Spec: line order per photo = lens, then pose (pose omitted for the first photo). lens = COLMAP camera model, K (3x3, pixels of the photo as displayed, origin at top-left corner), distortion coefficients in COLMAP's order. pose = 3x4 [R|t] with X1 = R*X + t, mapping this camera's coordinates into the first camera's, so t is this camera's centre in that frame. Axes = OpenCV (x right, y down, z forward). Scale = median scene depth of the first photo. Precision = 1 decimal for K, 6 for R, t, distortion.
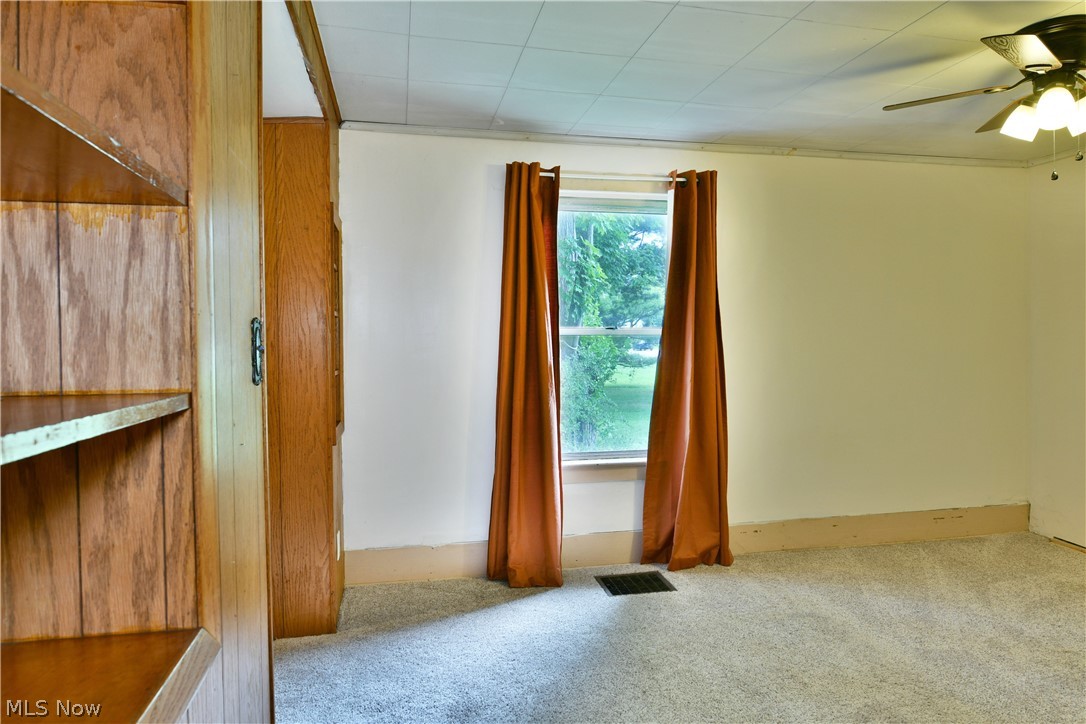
lens RADIAL K [[678.0, 0, 540.2], [0, 678.0, 351.4], [0, 0, 1]] dist [-0.006983, -0.003890]
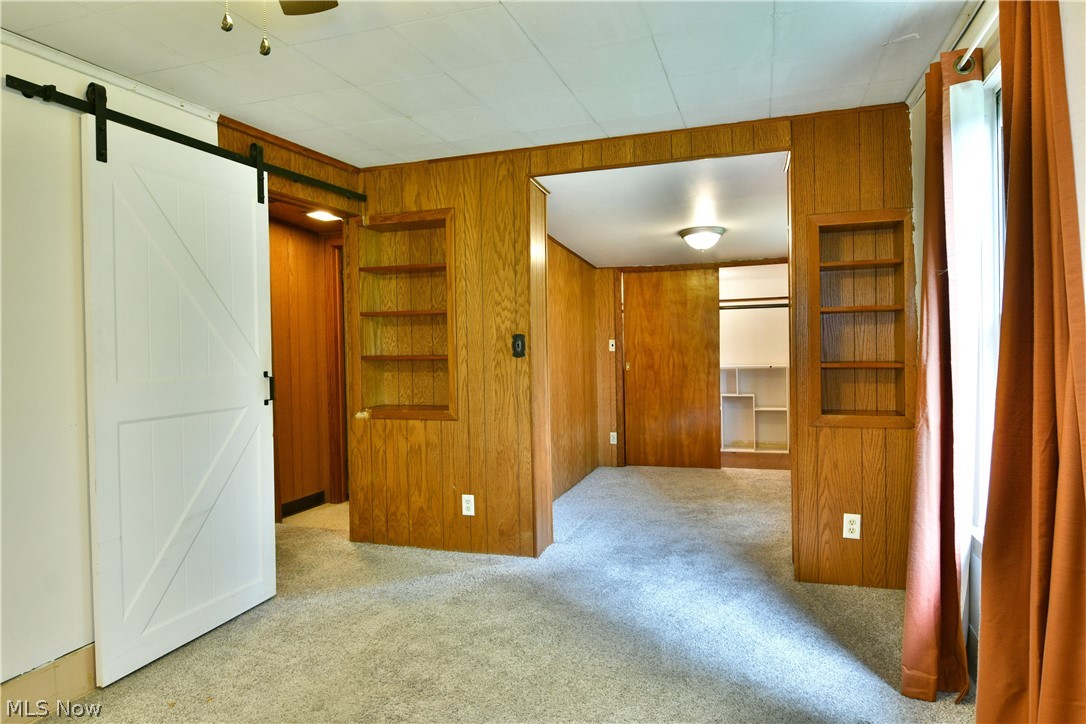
lens RADIAL K [[664.0, 0, 547.1], [0, 664.0, 344.9], [0, 0, 1]] dist [-0.015417, -0.001950]
pose [[-0.498194, 0.022489, -0.866774, 0.809297], [0.010132, 0.999746, 0.020115, -0.022147], [0.867006, 0.001239, -0.498296, 1.065340]]
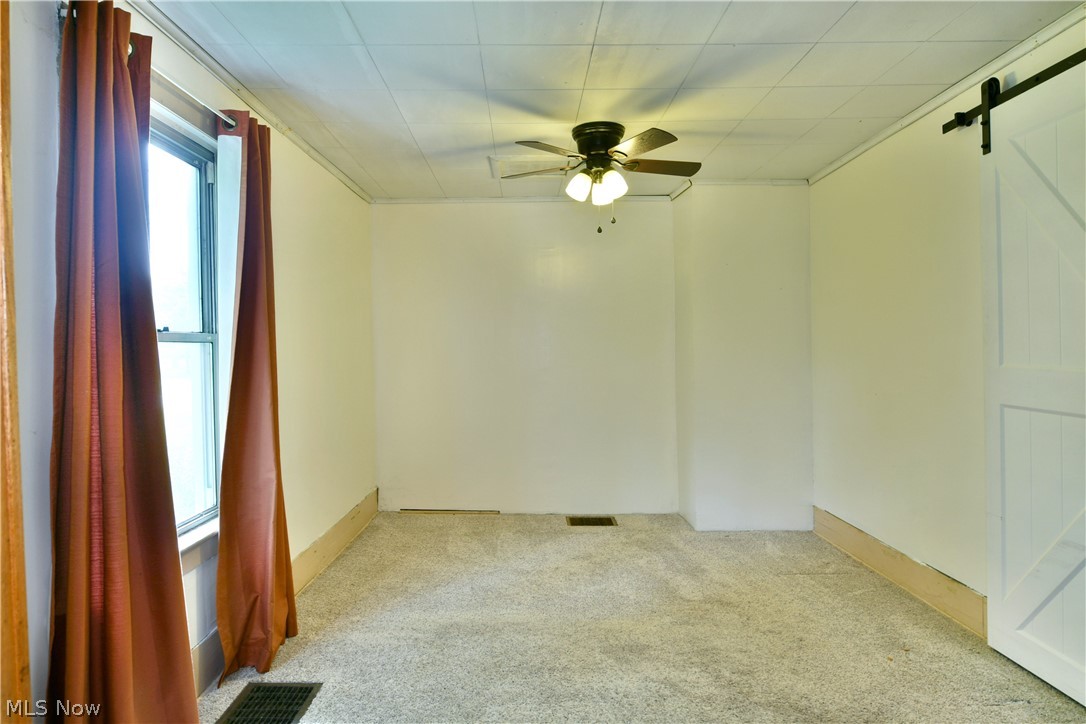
lens RADIAL K [[678.0, 0, 540.2], [0, 678.0, 351.4], [0, 0, 1]] dist [-0.006983, -0.003890]
pose [[0.175614, -0.003134, 0.984454, -0.499640], [0.034643, 0.999395, -0.002998, -0.000175], [-0.983849, 0.034631, 0.175616, 0.638567]]
